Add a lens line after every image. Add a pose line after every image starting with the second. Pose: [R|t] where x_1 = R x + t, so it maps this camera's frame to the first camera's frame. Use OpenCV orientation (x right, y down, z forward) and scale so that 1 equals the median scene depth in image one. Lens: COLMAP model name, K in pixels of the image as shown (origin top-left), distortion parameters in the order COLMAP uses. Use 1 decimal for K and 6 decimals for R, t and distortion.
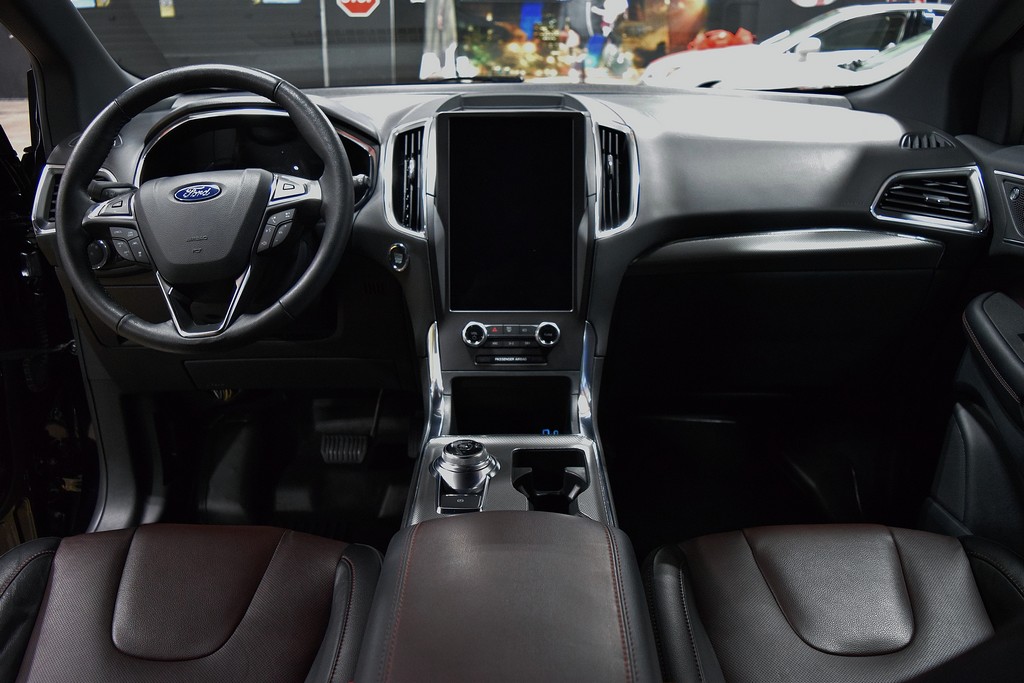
lens RADIAL K [[797.7, 0, 515.0], [0, 797.7, 339.6], [0, 0, 1]] dist [-0.091400, 0.013892]
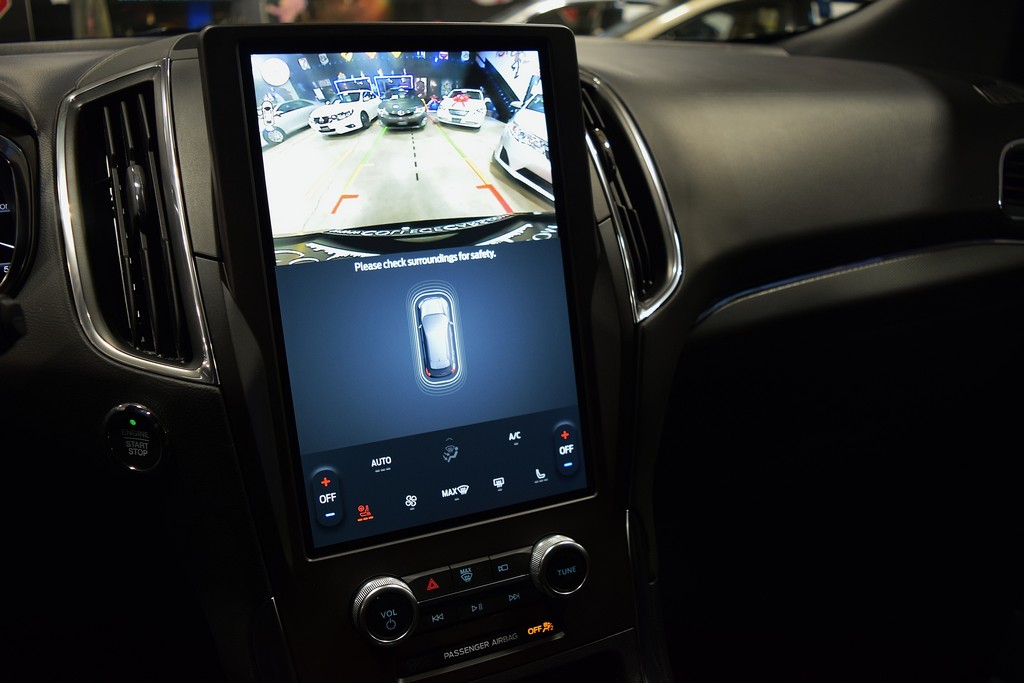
lens RADIAL K [[797.7, 0, 515.0], [0, 797.7, 339.6], [0, 0, 1]] dist [-0.091400, 0.013892]
pose [[0.924615, -0.134228, 0.356468, -0.102227], [0.137472, 0.990371, 0.016347, -0.122893], [-0.355230, 0.033890, 0.934164, 0.577134]]
